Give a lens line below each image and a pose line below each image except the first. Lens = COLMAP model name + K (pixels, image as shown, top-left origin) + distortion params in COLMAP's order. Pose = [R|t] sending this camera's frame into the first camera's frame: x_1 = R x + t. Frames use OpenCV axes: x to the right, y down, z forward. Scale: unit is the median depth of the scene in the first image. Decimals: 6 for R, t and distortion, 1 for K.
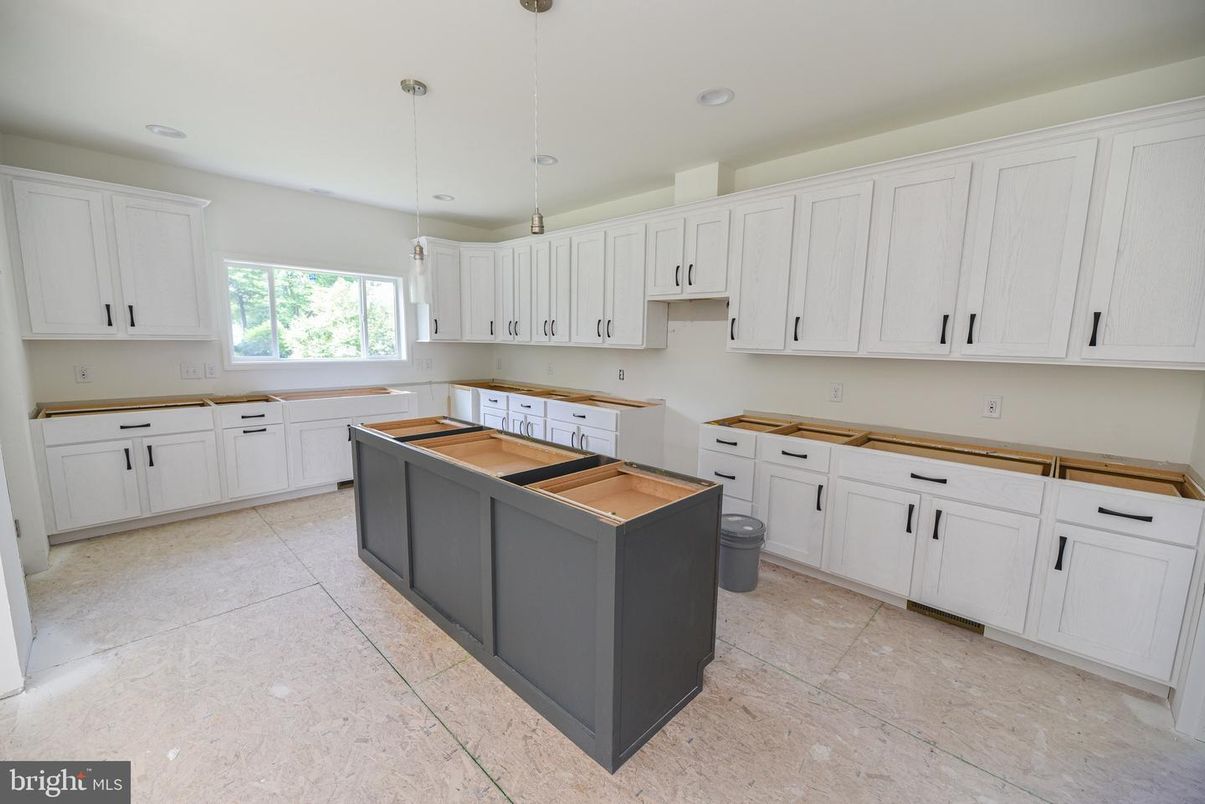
lens RADIAL K [[486.5, 0, 602.5], [0, 486.5, 402.0], [0, 0, 1]] dist [0.001273, -0.003915]
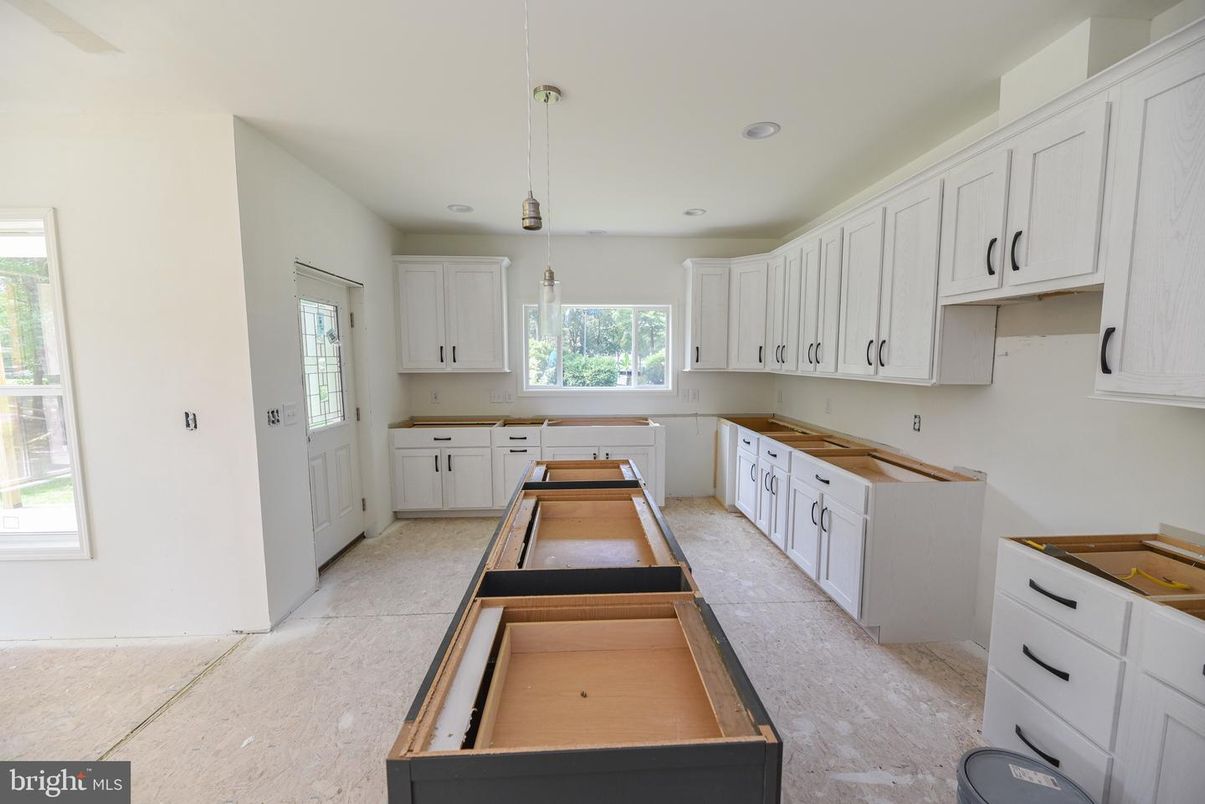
lens RADIAL K [[486.5, 0, 602.5], [0, 486.5, 402.0], [0, 0, 1]] dist [0.001273, -0.003915]
pose [[0.730500, 0.041568, -0.681646, 0.203563], [-0.073398, 0.997143, -0.017851, -0.049416], [0.678957, 0.063072, 0.731464, 0.289448]]
